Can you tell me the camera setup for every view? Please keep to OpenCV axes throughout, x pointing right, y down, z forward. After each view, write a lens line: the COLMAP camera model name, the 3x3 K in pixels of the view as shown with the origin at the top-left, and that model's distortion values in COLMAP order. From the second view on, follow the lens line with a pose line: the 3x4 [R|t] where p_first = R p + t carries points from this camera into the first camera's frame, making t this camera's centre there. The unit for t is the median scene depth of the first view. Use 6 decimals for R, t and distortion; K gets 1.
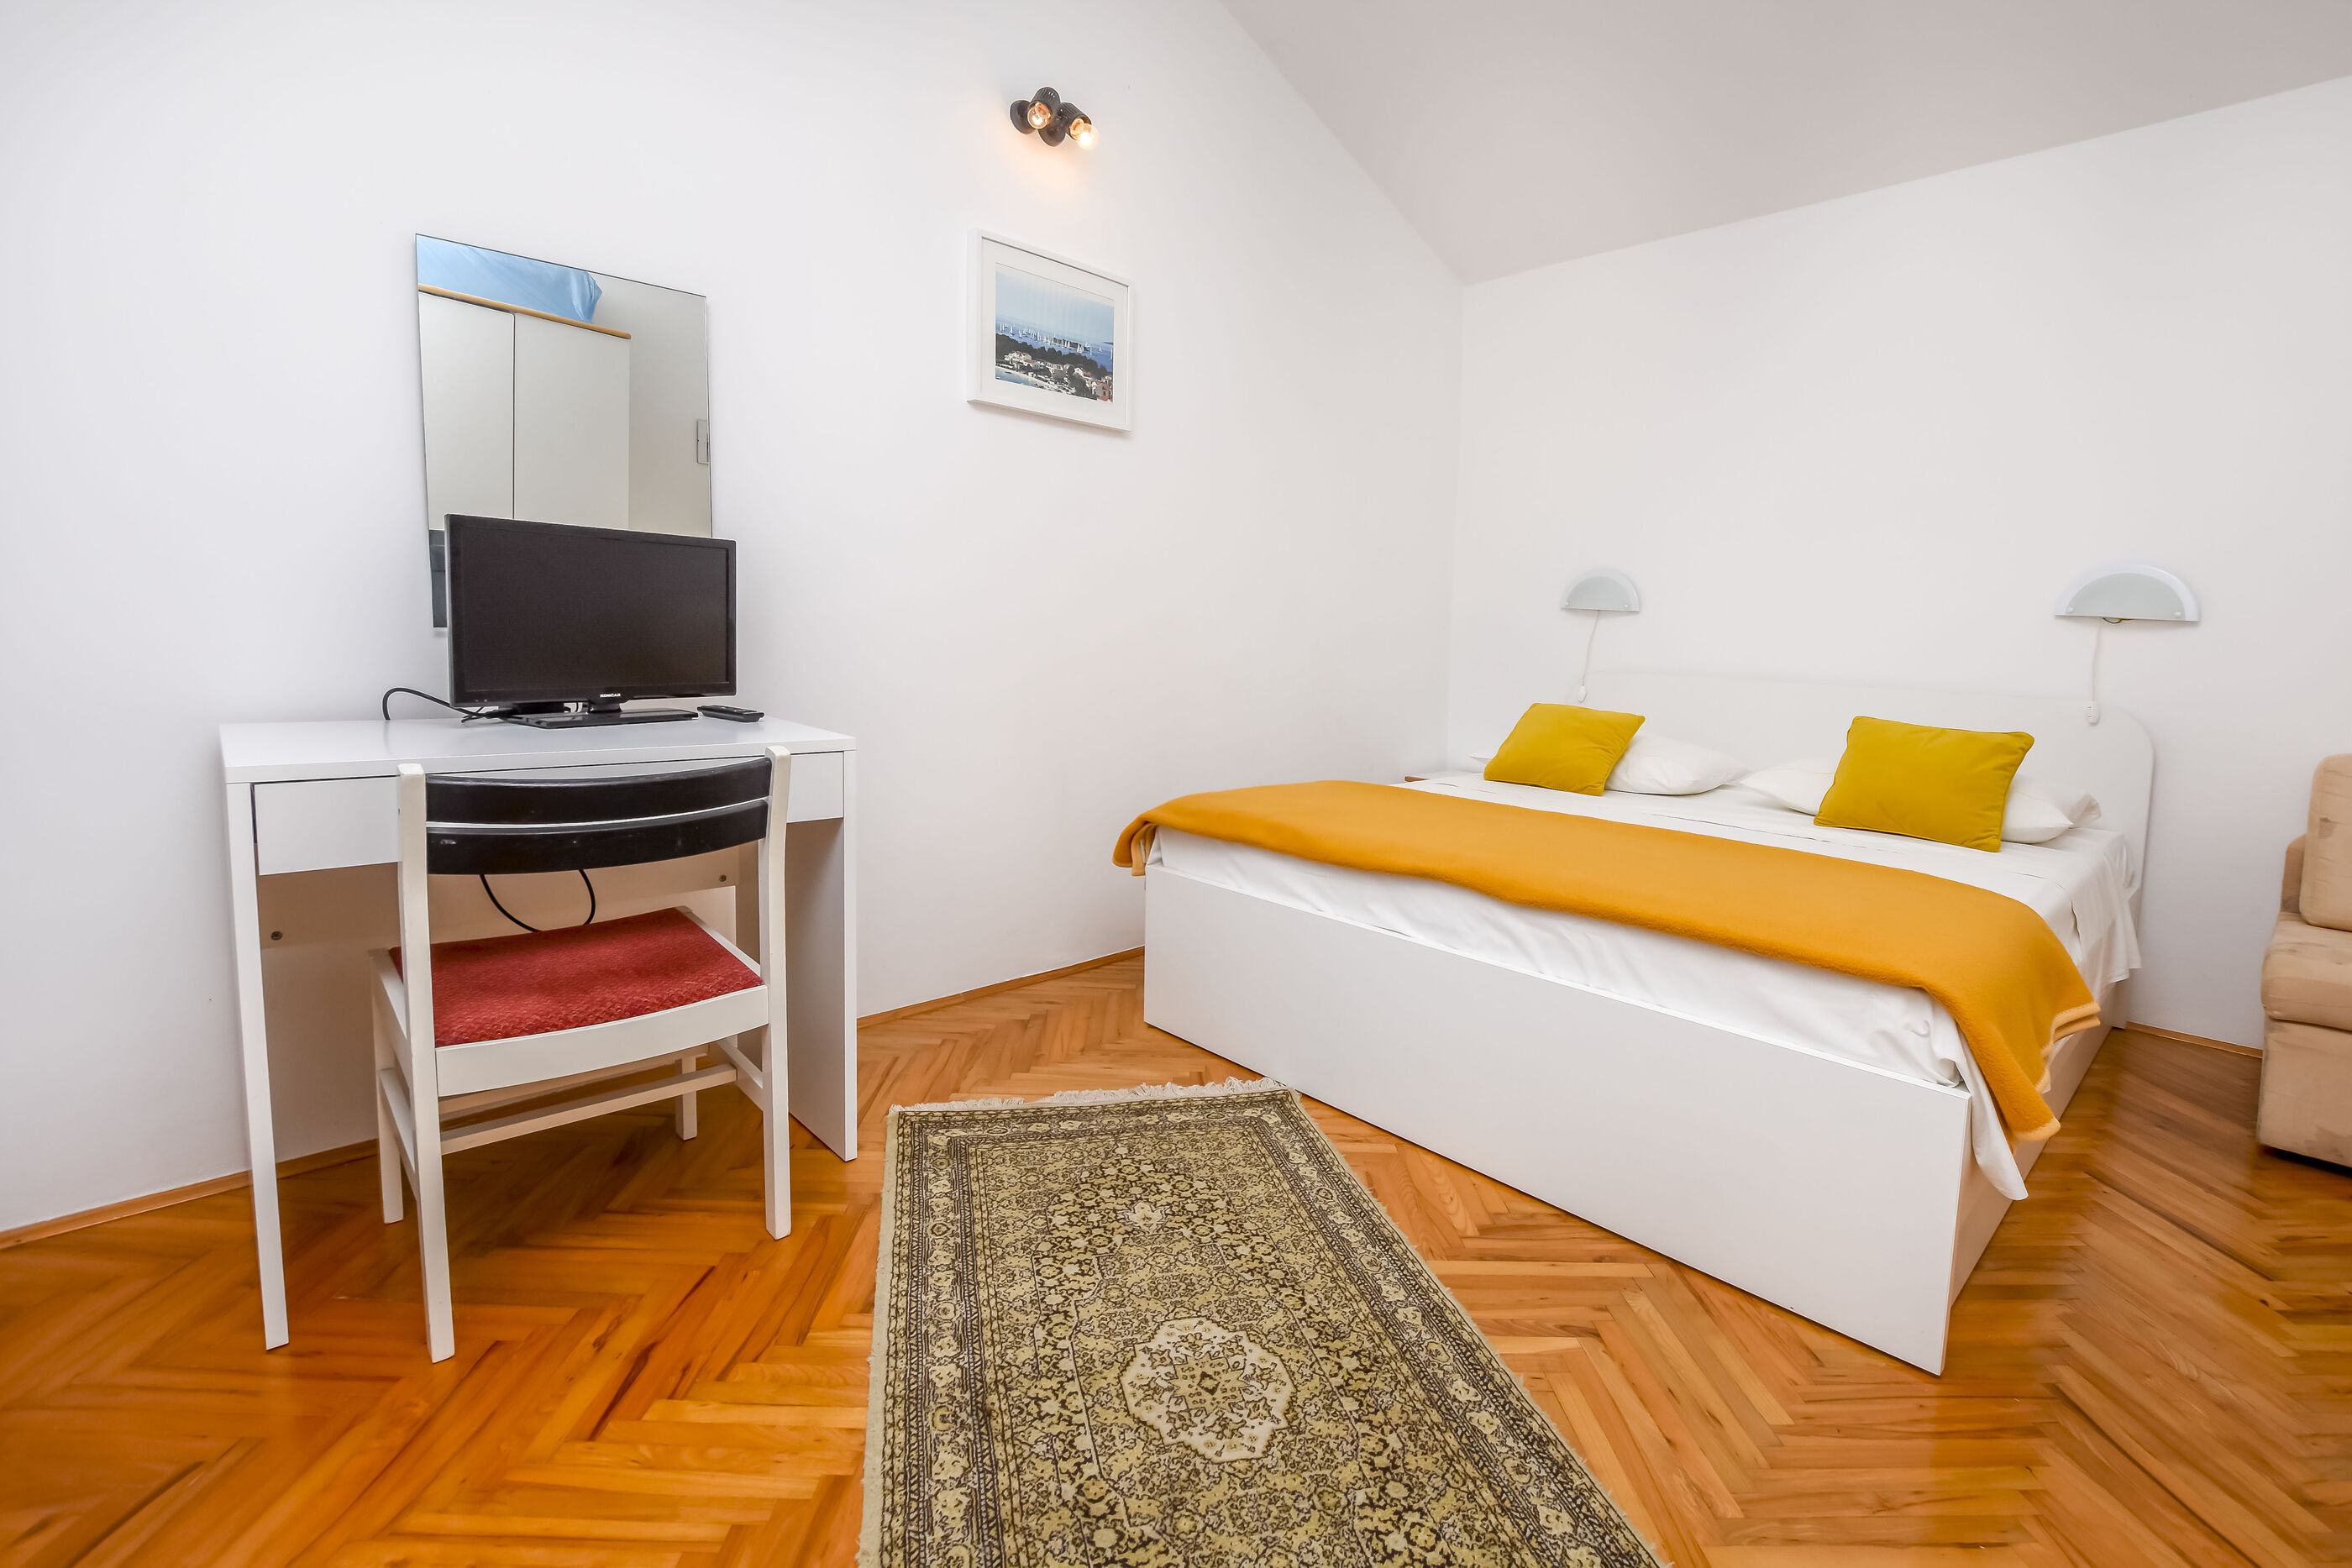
lens RADIAL K [[1022.0, 0, 1176.0], [0, 1022.0, 784.0], [0, 0, 1]] dist [-0.033777, 0.000031]
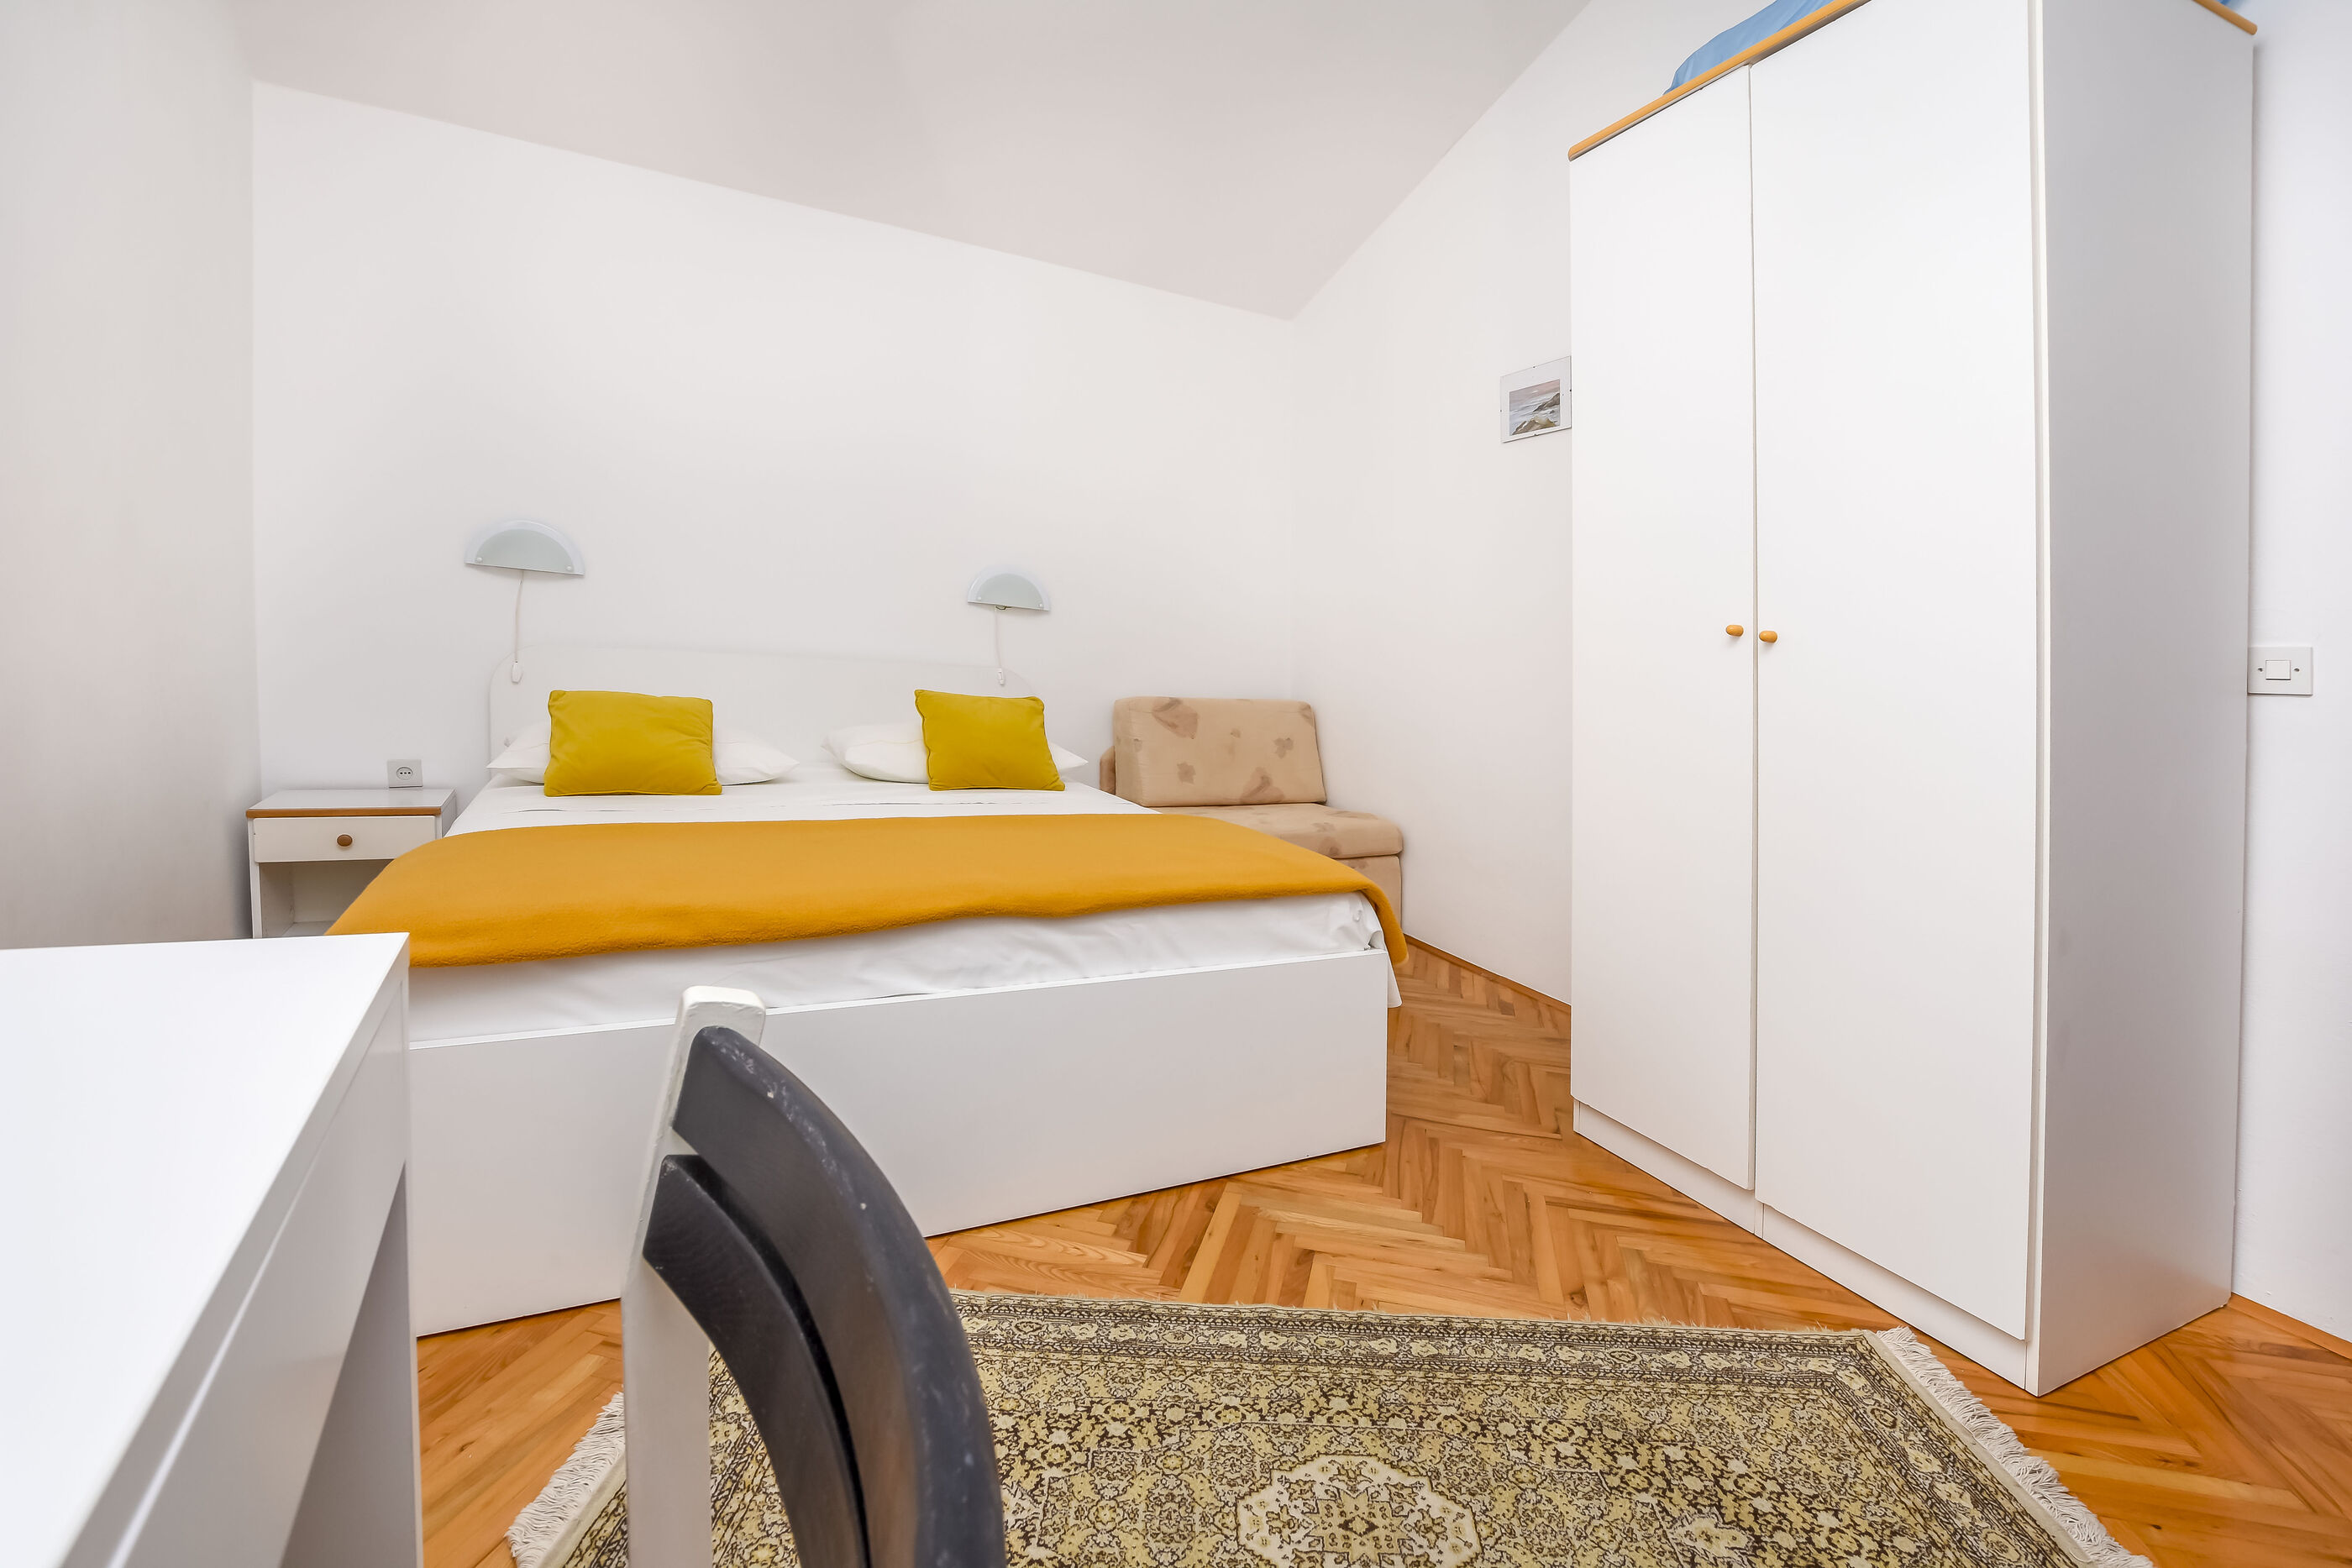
lens RADIAL K [[1062.3, 0, 1175.4], [0, 1062.3, 723.3], [0, 0, 1]] dist [-0.033040, 0.000010]
pose [[0.255818, -0.083602, 0.963103, -0.667132], [0.093203, 0.993746, 0.061506, -0.129898], [-0.962222, 0.074030, 0.262010, 0.717488]]
